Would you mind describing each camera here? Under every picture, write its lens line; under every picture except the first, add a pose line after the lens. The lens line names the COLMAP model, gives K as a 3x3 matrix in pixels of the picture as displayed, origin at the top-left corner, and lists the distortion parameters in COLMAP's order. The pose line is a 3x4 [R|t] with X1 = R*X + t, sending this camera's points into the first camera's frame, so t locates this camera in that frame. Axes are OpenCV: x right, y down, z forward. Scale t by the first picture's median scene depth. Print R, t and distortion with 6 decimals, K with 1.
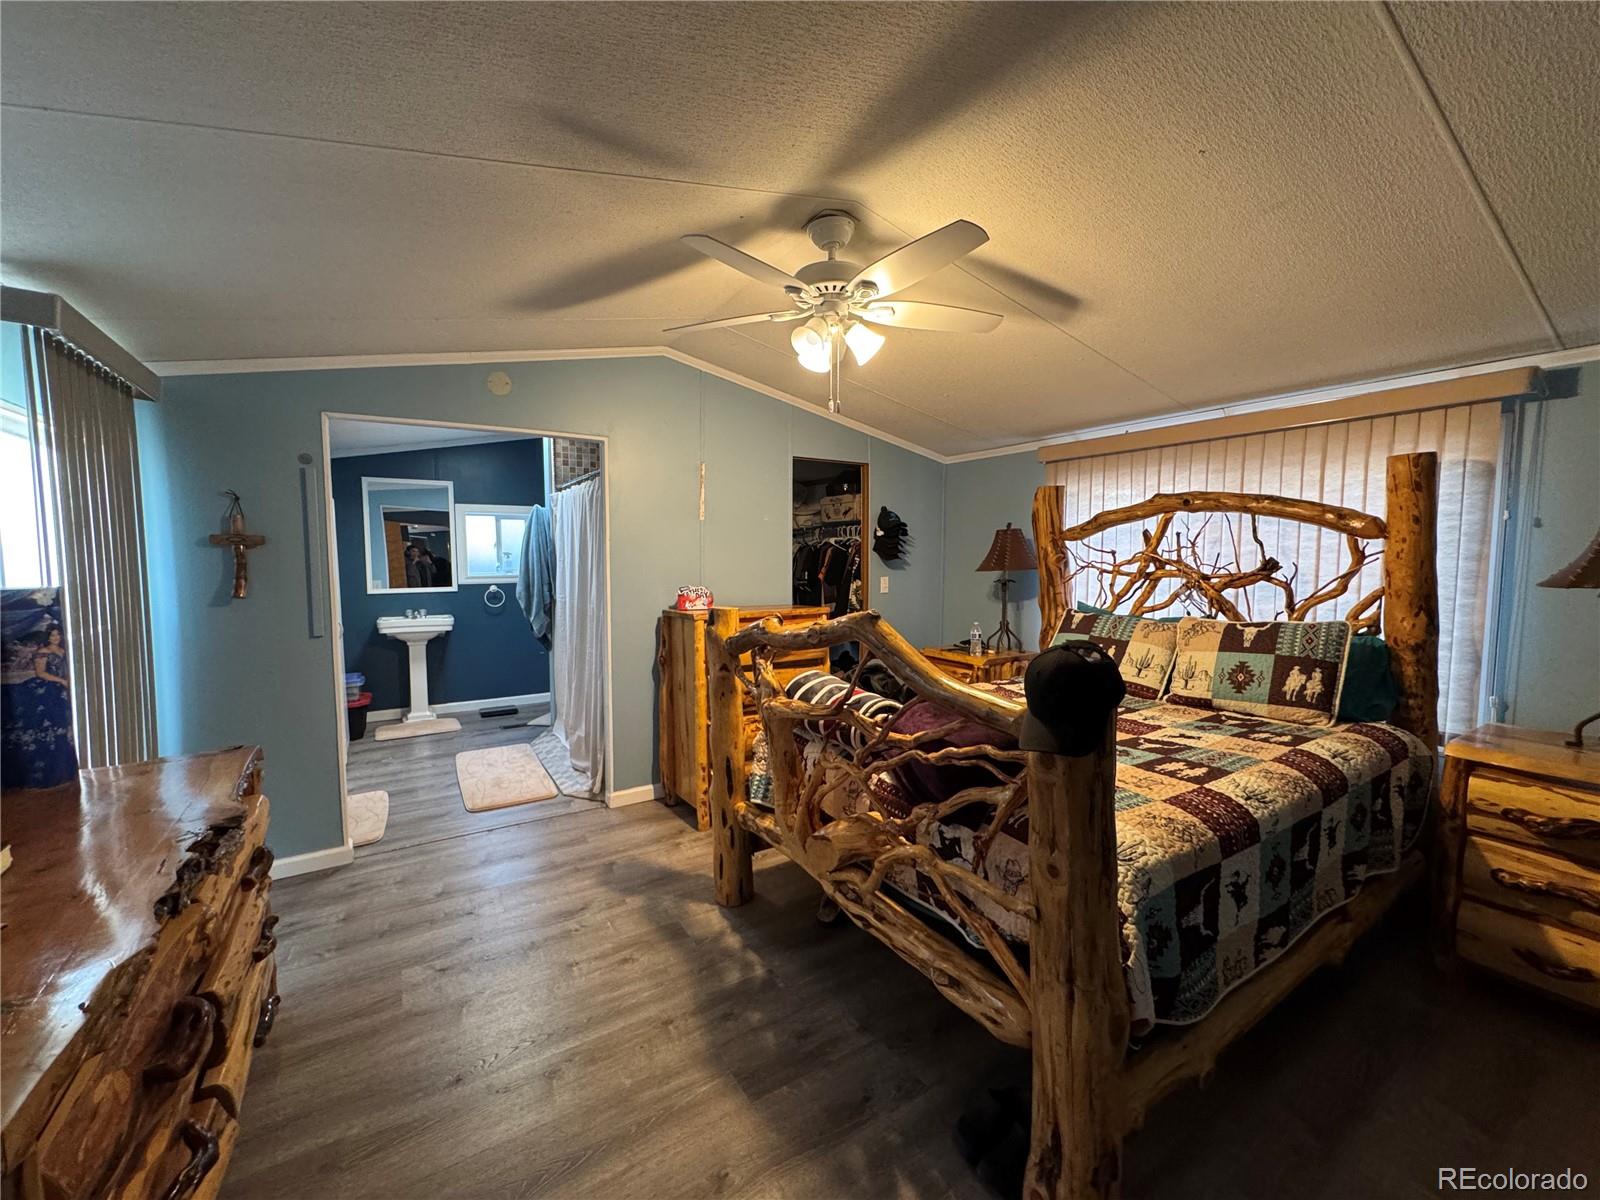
lens RADIAL K [[640.0, 0, 798.7], [0, 640.0, 601.4], [0, 0, 1]] dist [0.013112, -0.007812]
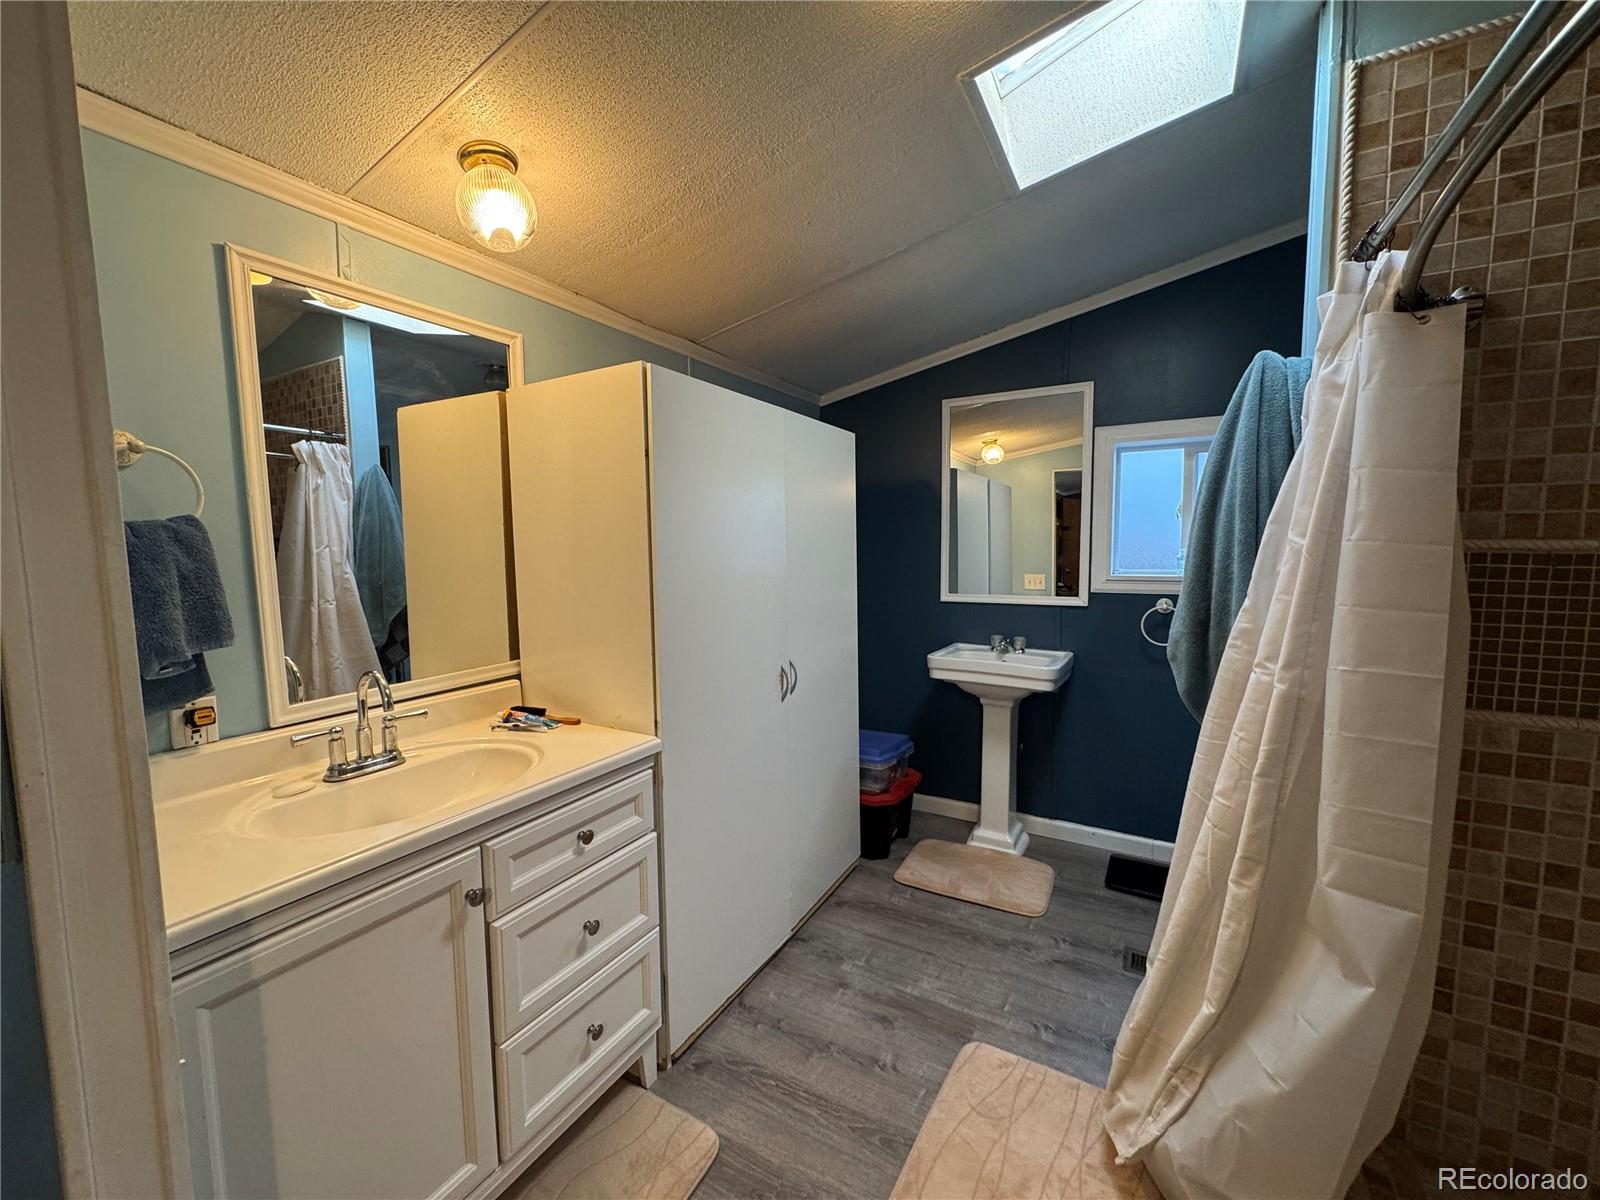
lens RADIAL K [[640.0, 0, 798.7], [0, 640.0, 601.4], [0, 0, 1]] dist [0.013112, -0.007812]
pose [[0.477548, 0.072717, -0.875591, -0.263423], [-0.056043, 0.997061, 0.052239, -0.042206], [0.876816, 0.024124, 0.480220, 0.727329]]
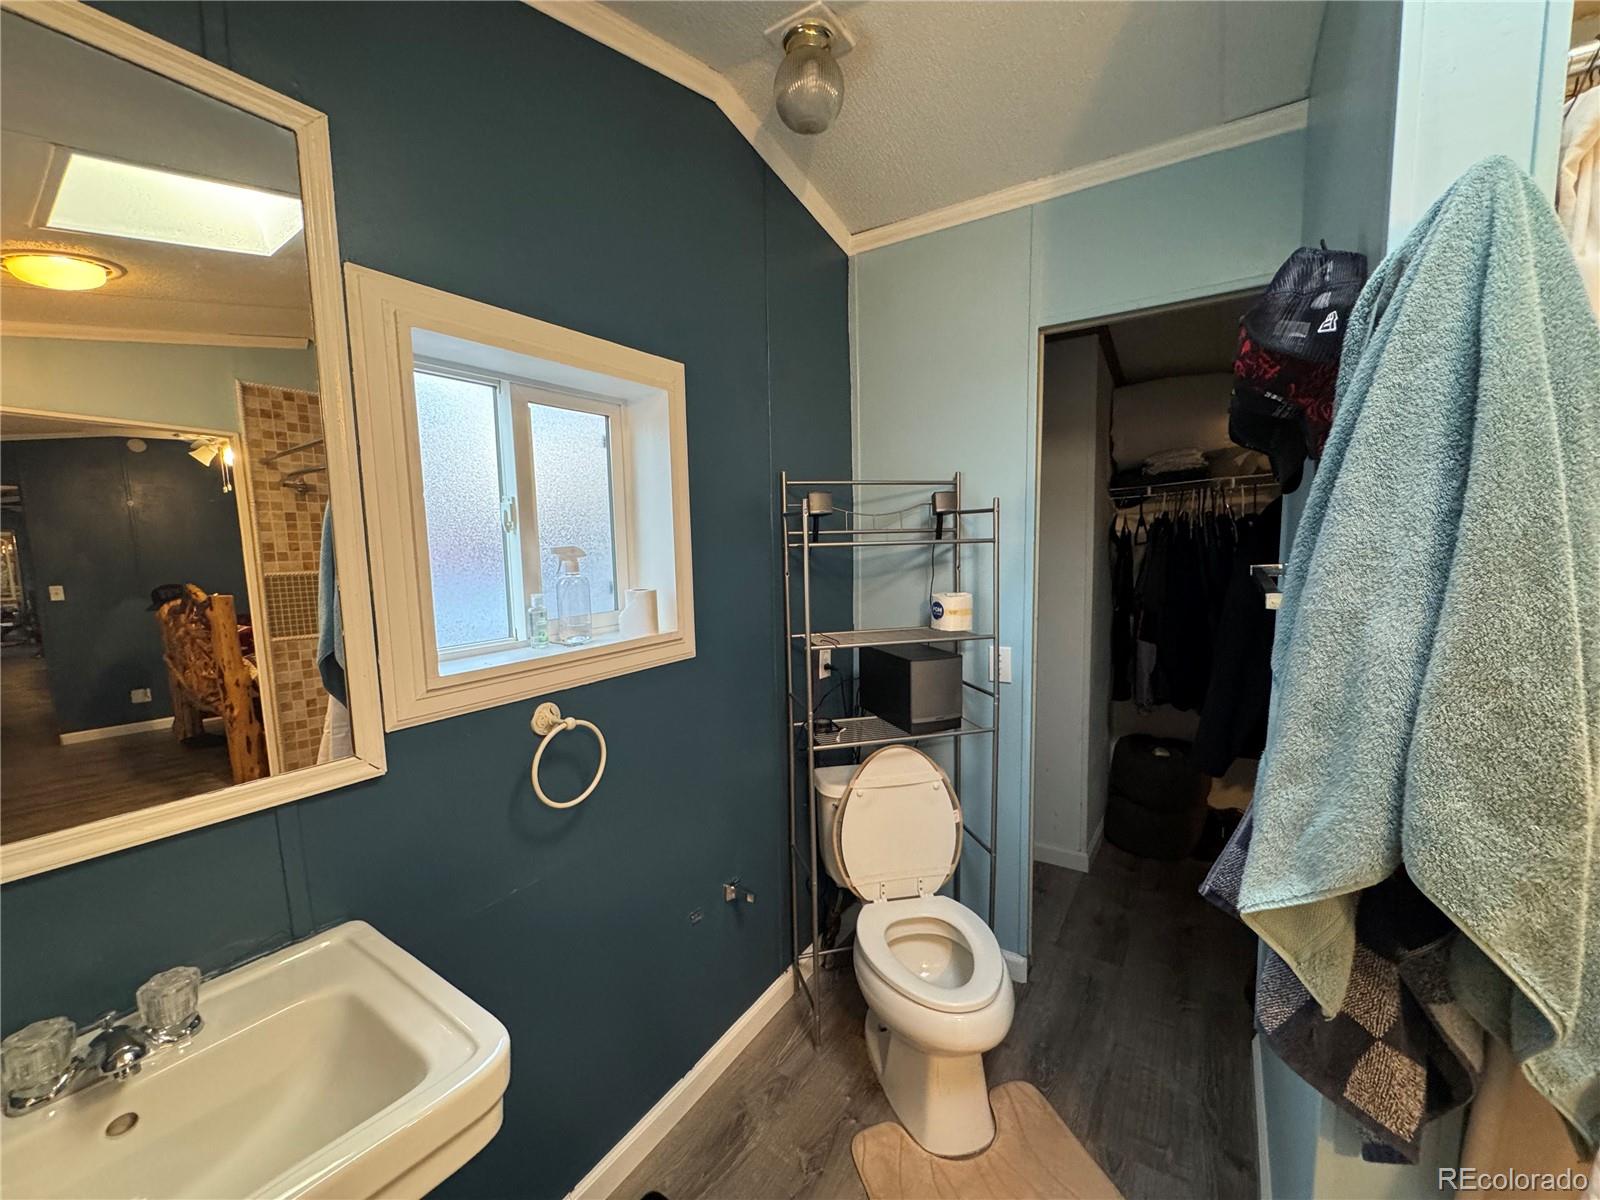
lens RADIAL K [[640.0, 0, 798.7], [0, 640.0, 601.4], [0, 0, 1]] dist [0.013112, -0.007812]
pose [[0.924872, -0.058405, 0.375767, -0.628062], [0.049010, 0.998202, 0.034521, -0.081937], [-0.377107, -0.013511, 0.926071, 1.018575]]
